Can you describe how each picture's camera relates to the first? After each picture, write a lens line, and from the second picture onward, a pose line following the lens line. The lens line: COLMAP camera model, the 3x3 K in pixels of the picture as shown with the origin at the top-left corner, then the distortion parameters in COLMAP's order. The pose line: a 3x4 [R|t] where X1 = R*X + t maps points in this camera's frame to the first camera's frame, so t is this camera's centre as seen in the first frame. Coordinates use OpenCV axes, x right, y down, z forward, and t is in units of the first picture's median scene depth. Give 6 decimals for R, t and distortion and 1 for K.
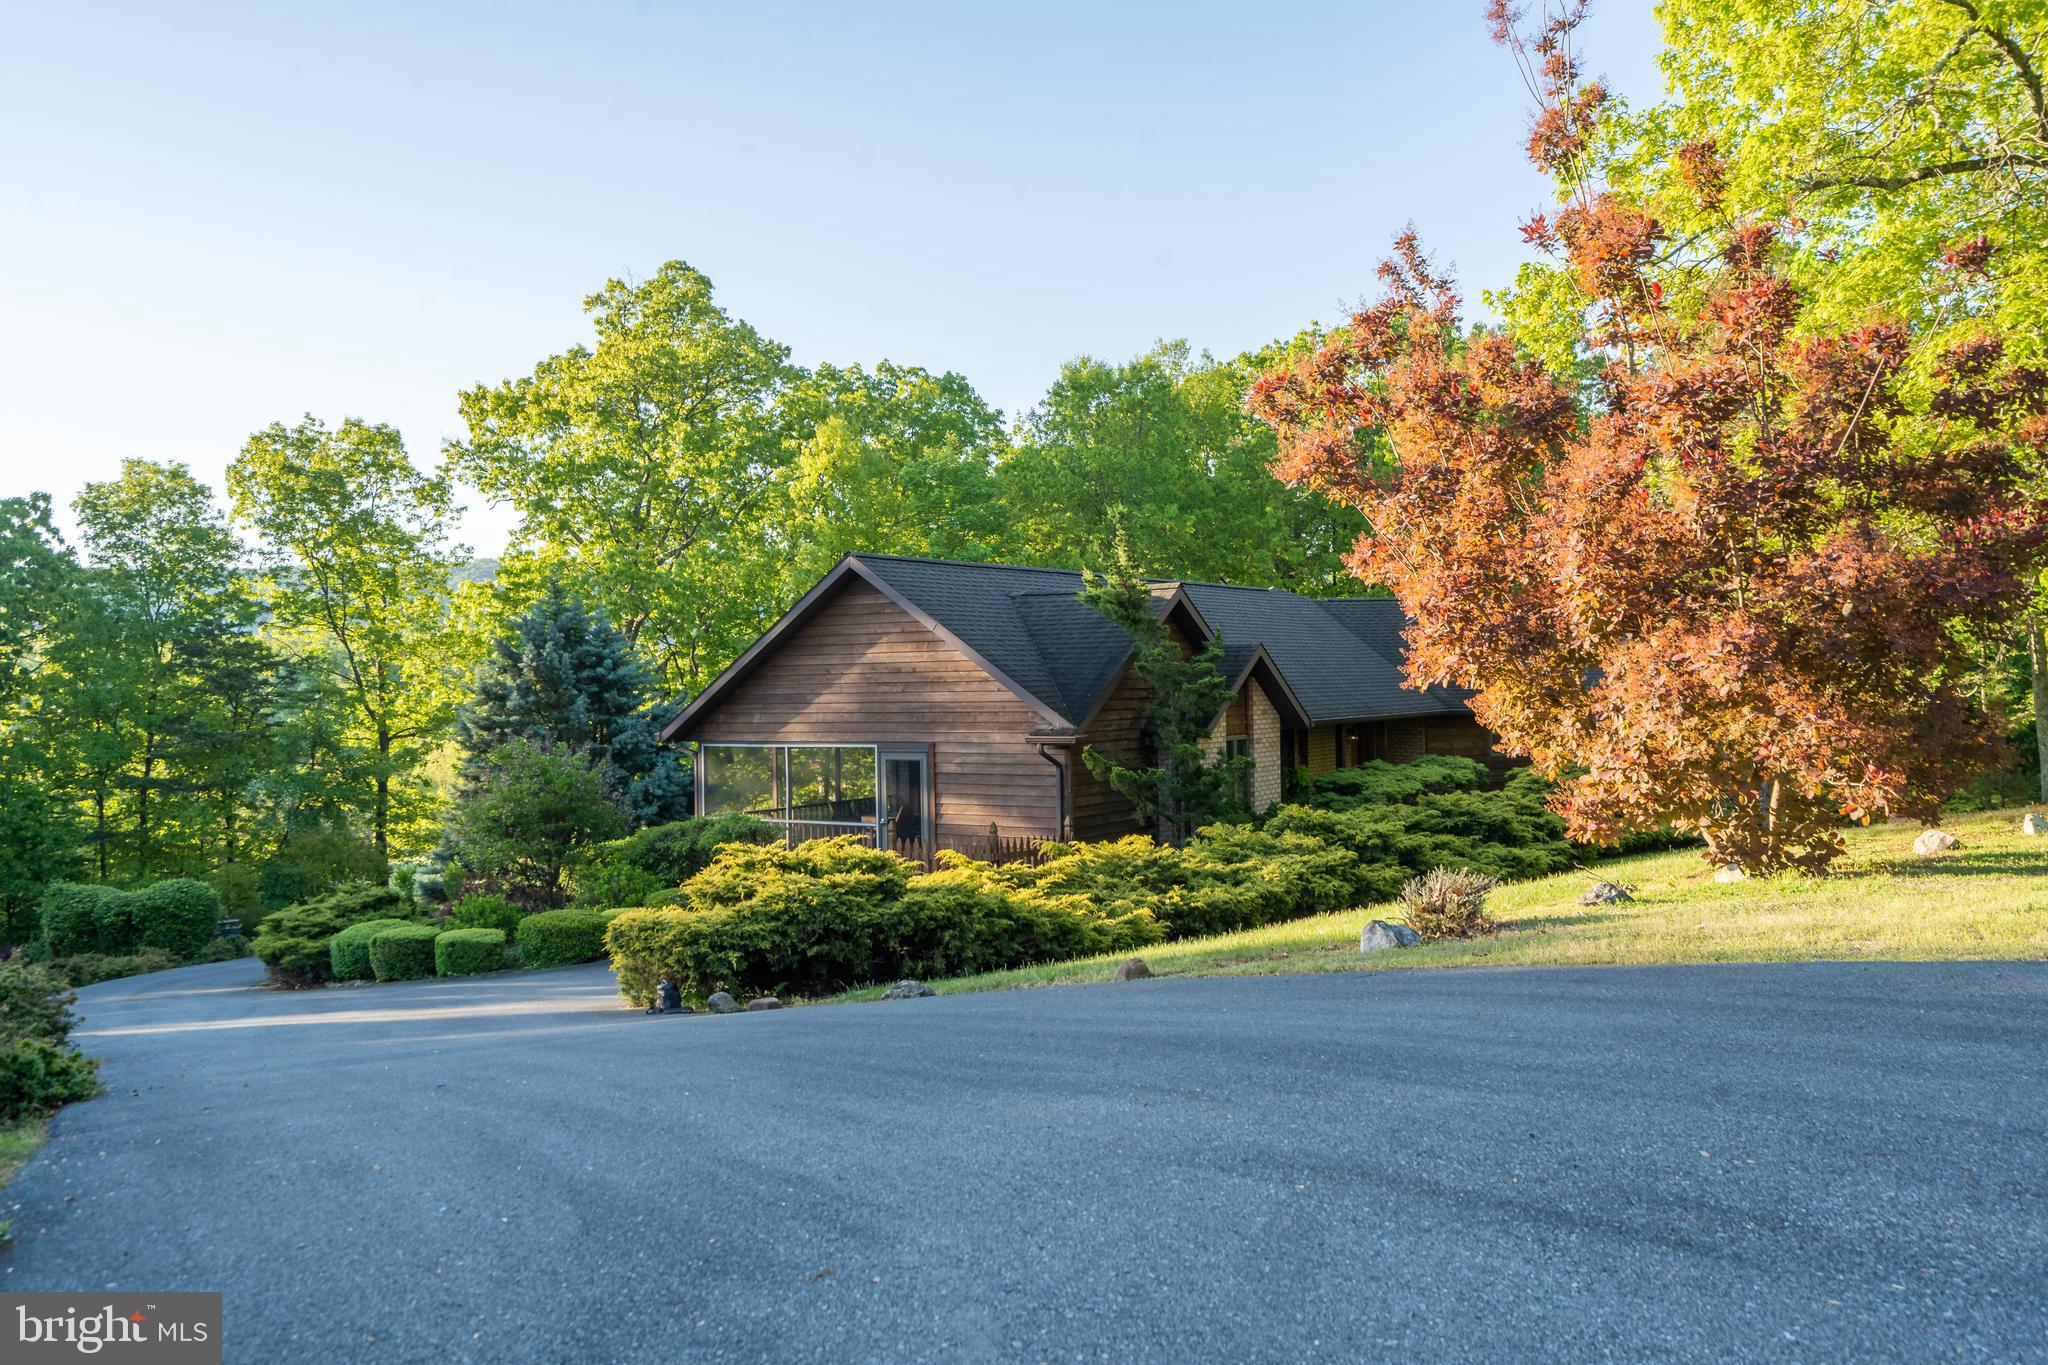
lens RADIAL K [[1677.2, 0, 1025.3], [0, 1677.2, 685.2], [0, 0, 1]] dist [-0.002583, -0.000982]
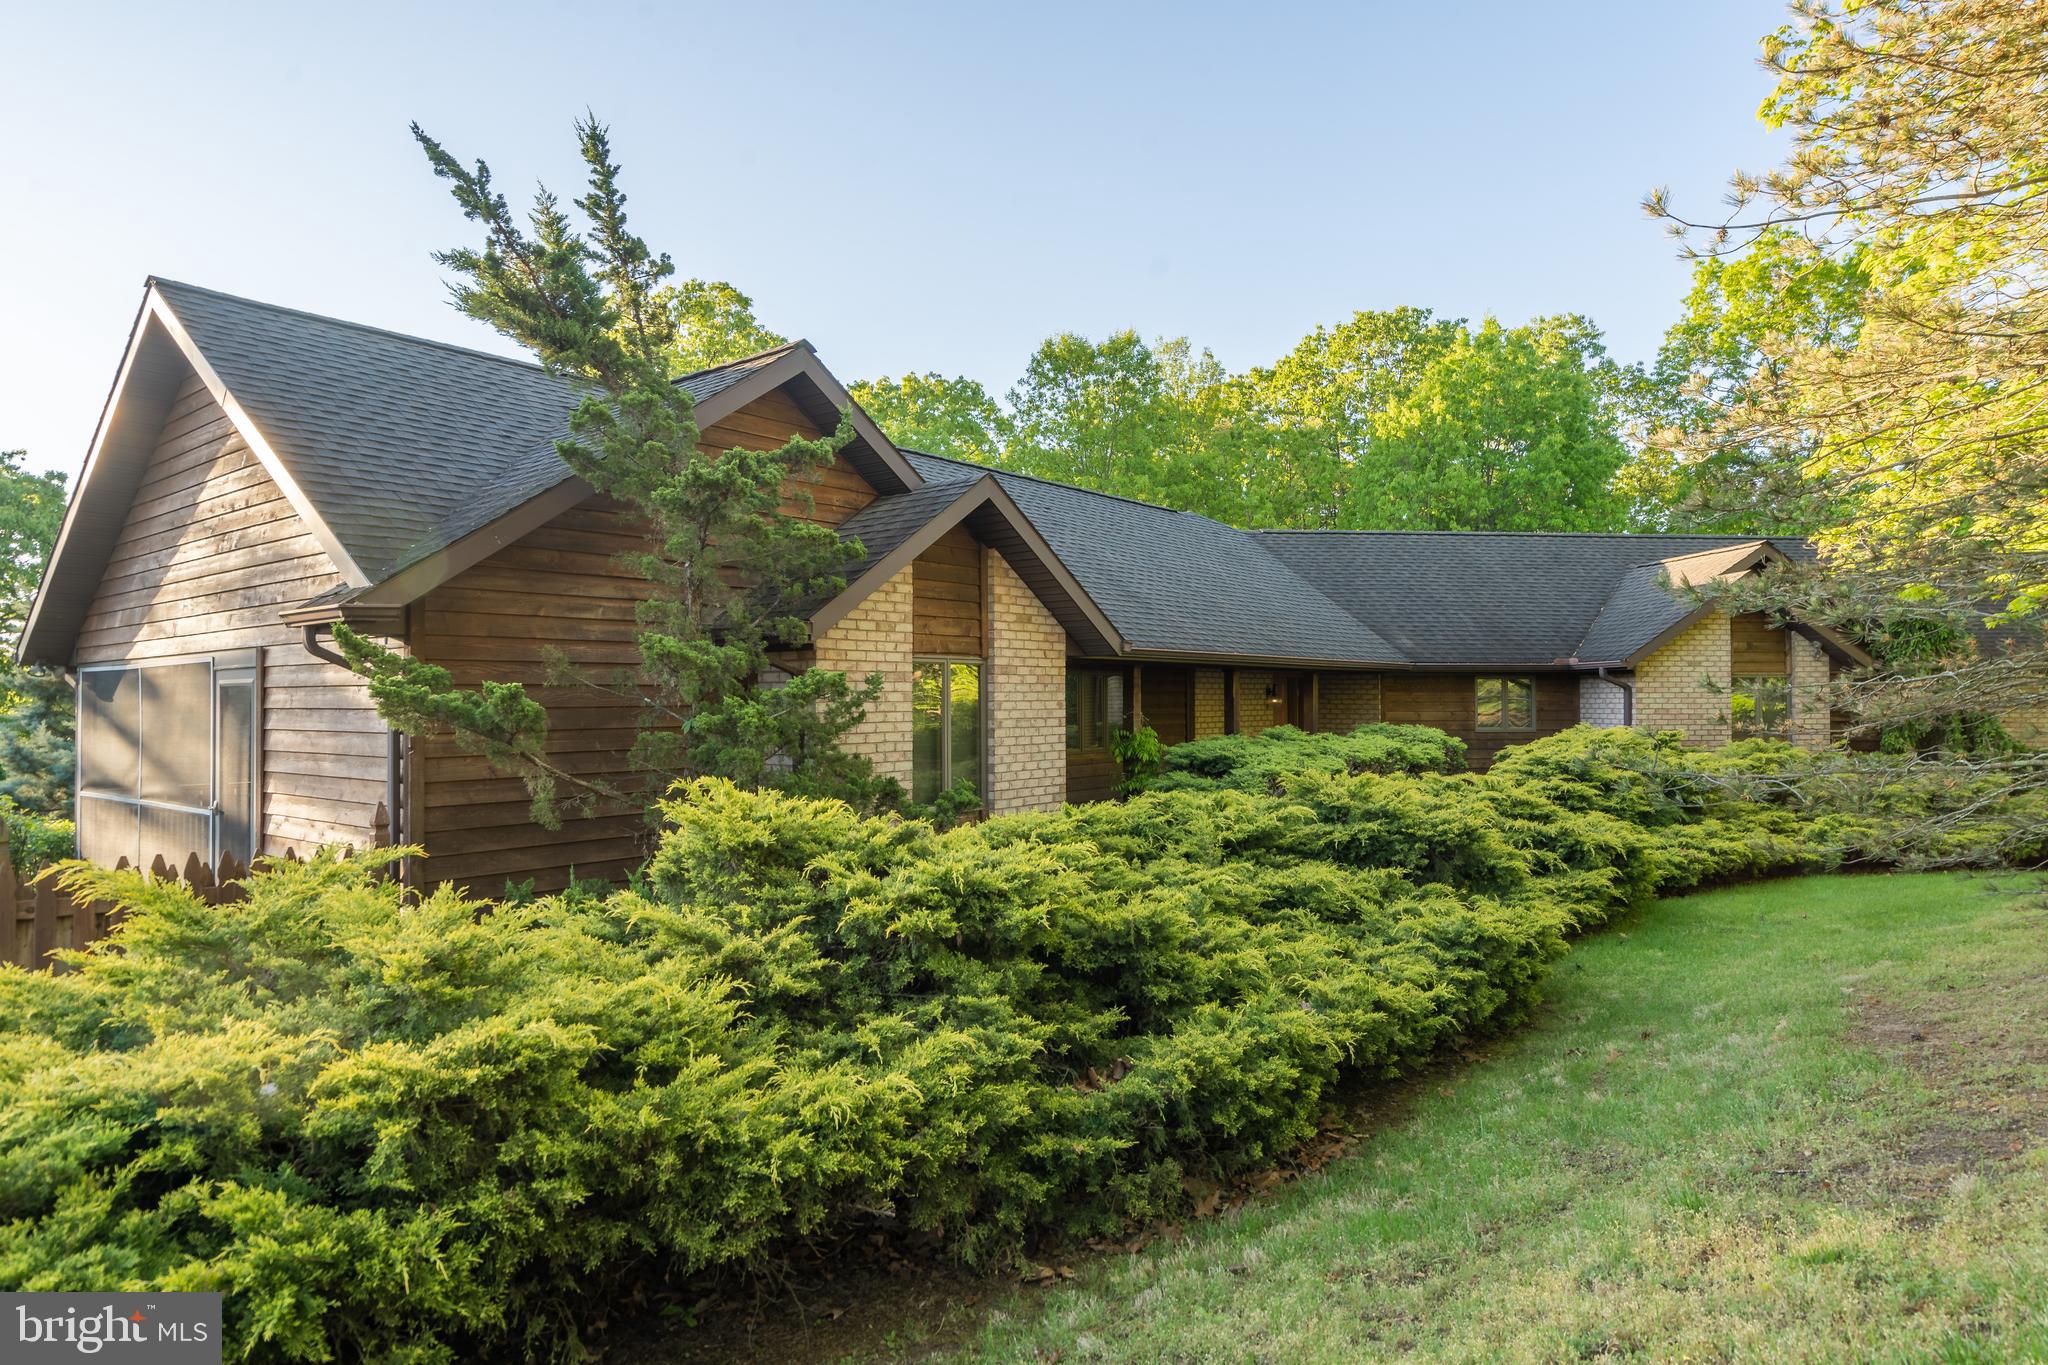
lens RADIAL K [[1212.3, 0, 1020.9], [0, 1212.3, 678.8], [0, 0, 1]] dist [-0.001390, 0.000160]
pose [[0.993871, 0.009996, -0.110093, 0.158610], [-0.012366, 0.999706, -0.020863, 0.037444], [0.109853, 0.022097, 0.993702, 0.520199]]
